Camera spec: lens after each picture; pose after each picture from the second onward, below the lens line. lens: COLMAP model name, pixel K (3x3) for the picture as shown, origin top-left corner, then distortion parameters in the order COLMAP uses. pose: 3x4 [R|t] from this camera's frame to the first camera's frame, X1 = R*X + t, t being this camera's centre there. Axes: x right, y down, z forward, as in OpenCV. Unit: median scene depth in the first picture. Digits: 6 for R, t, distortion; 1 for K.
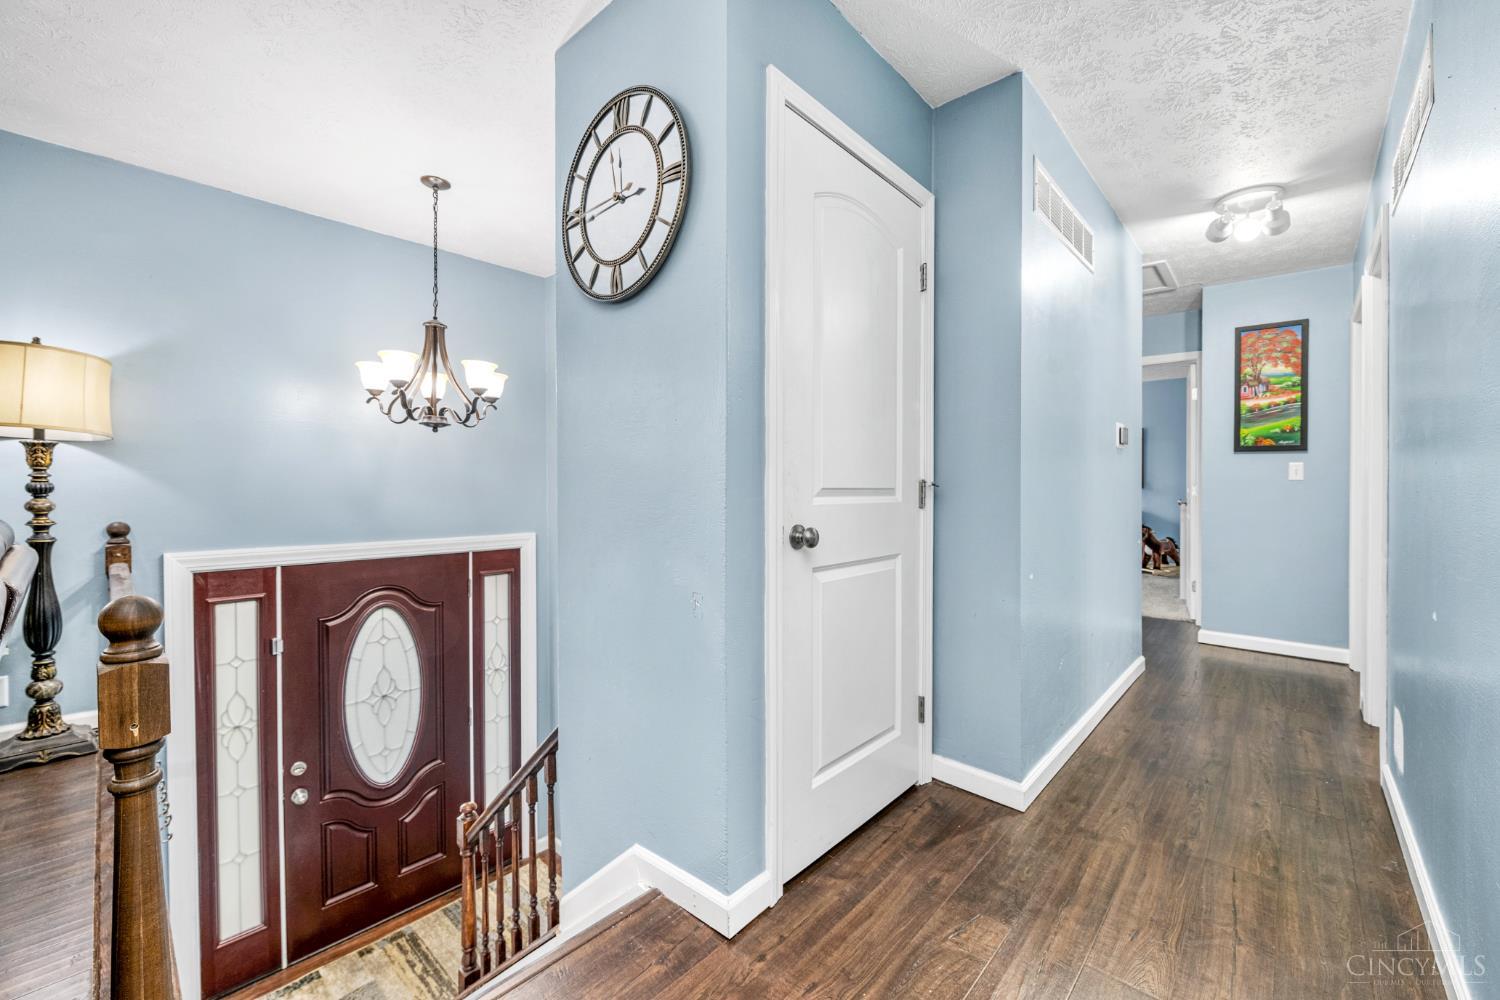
lens RADIAL K [[598.3, 0, 749.7], [0, 598.3, 491.1], [0, 0, 1]] dist [0.000377, 0.000006]
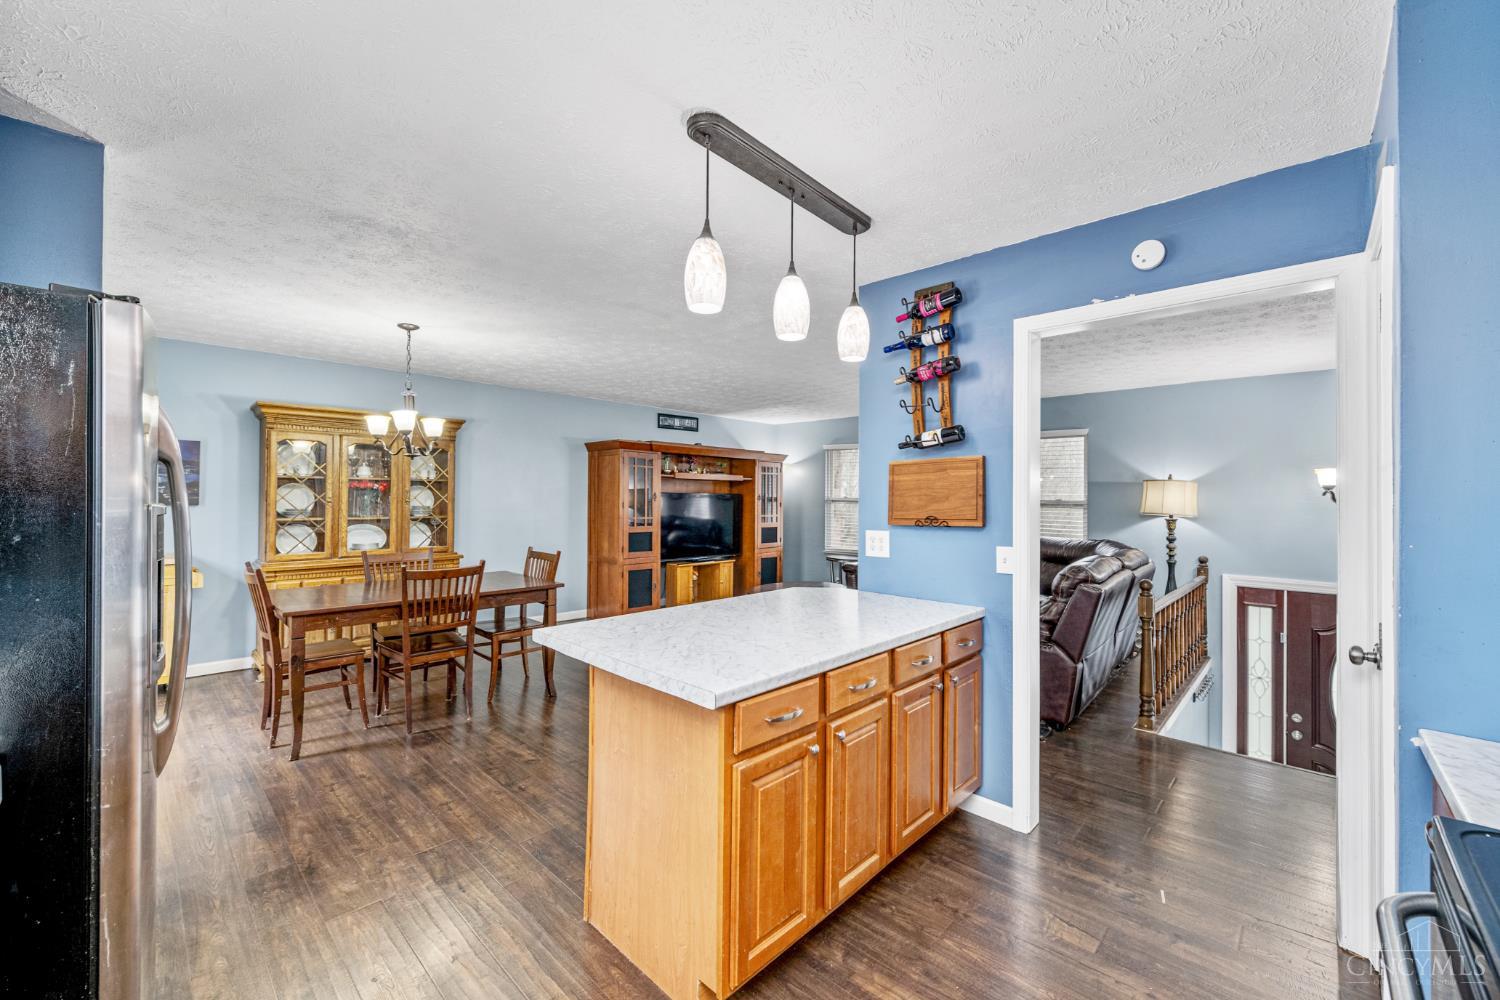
lens RADIAL K [[598.3, 0, 749.6], [0, 598.3, 498.7], [0, 0, 1]] dist [0.000377, 0.000006]
pose [[-0.013388, -0.006614, -0.999889, 0.932620], [-0.016647, 0.999841, -0.006390, -0.096366], [0.999772, 0.016560, -0.013496, -0.485810]]
